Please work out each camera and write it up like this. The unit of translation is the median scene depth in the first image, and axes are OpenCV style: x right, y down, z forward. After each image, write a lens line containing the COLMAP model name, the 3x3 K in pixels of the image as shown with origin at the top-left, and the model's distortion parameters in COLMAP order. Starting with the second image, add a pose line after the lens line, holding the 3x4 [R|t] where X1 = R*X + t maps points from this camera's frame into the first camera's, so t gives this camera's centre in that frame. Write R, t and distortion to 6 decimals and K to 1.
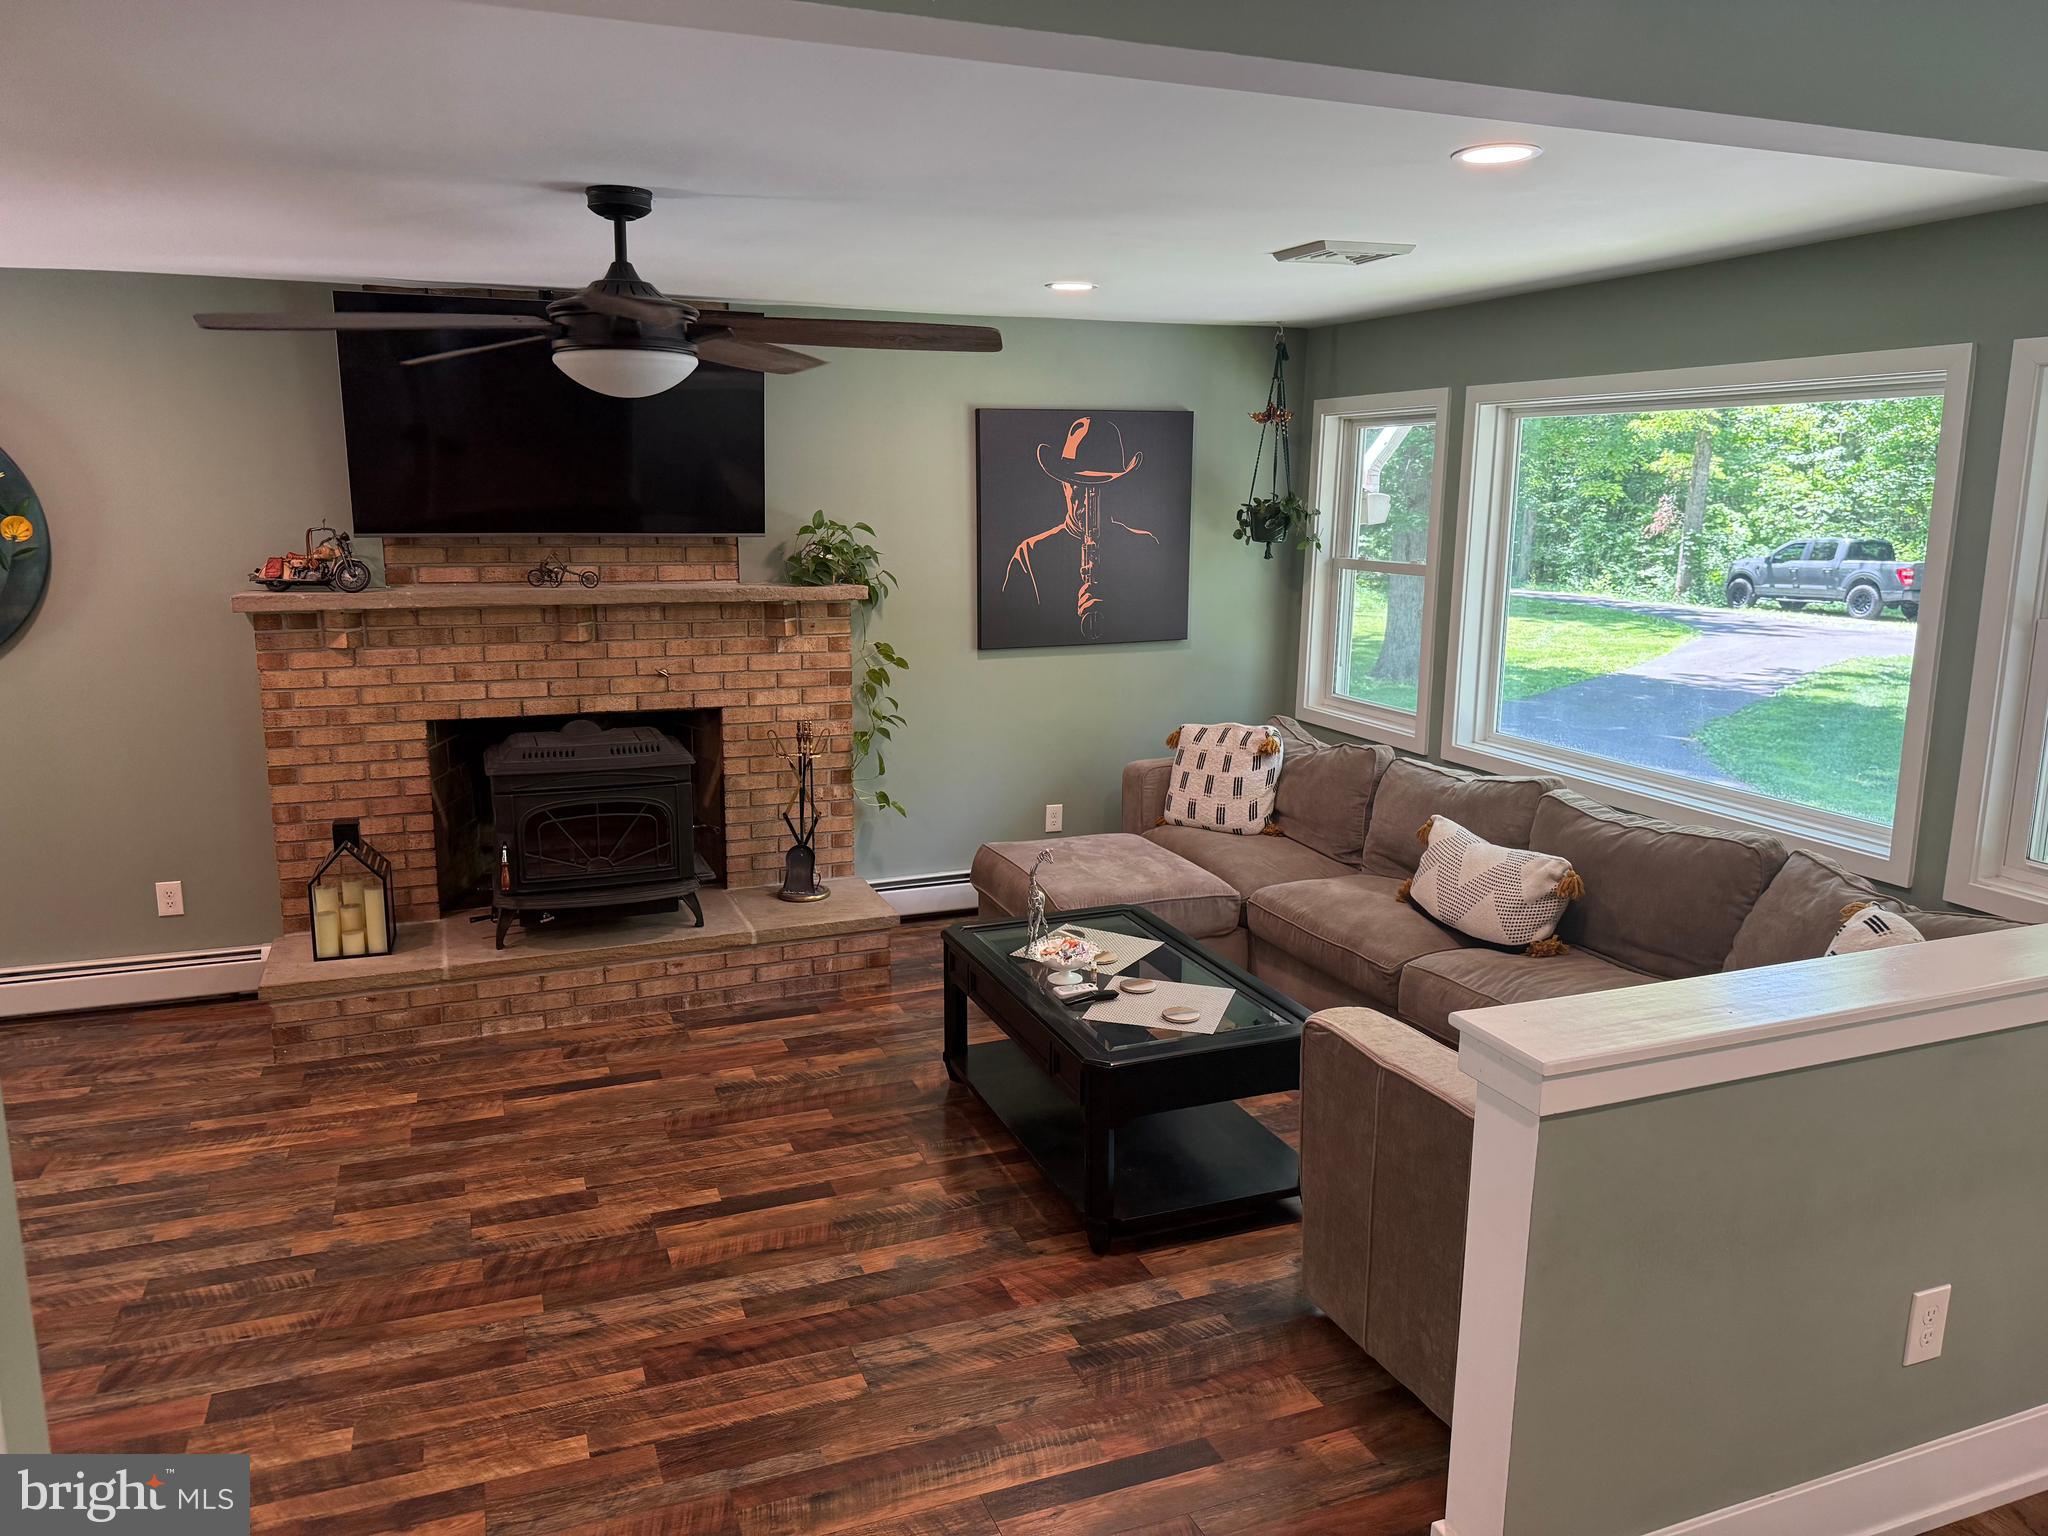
lens RADIAL K [[1429.7, 0, 1036.6], [0, 1429.7, 753.7], [0, 0, 1]] dist [0.065068, -0.076812]
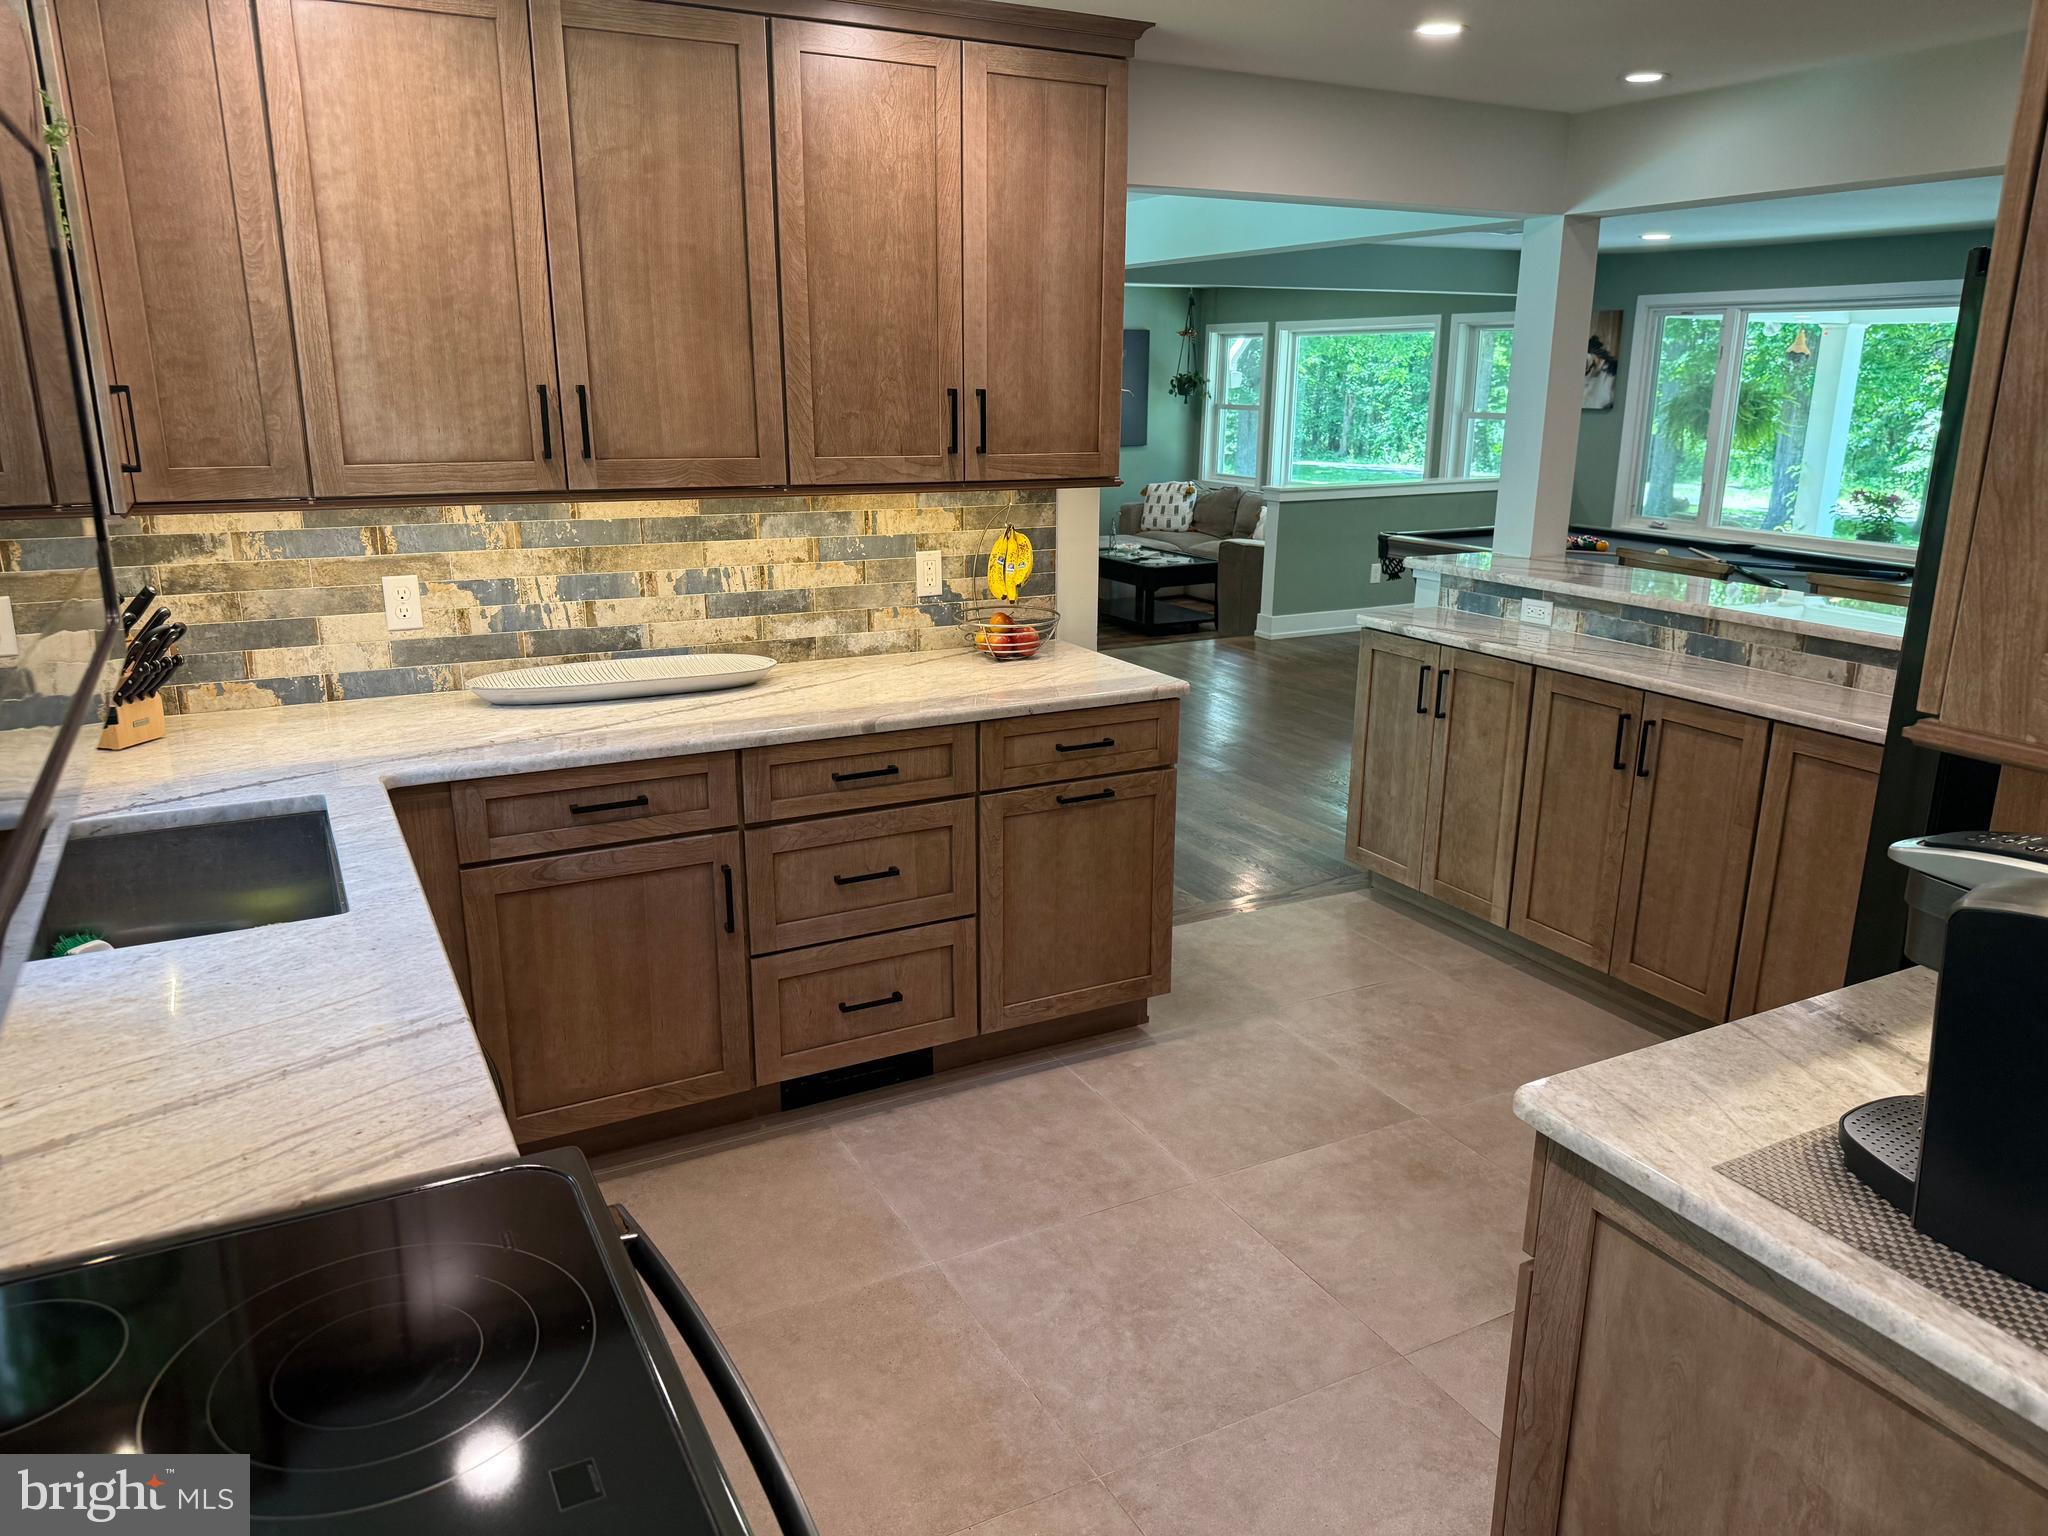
lens RADIAL K [[1429.7, 0, 1041.5], [0, 1429.7, 779.9], [0, 0, 1]] dist [0.065068, -0.076812]
pose [[0.993654, -0.035322, 0.106790, -0.327120], [0.025665, 0.995567, 0.090488, 0.242160], [-0.109513, -0.087173, 0.990155, -1.232298]]
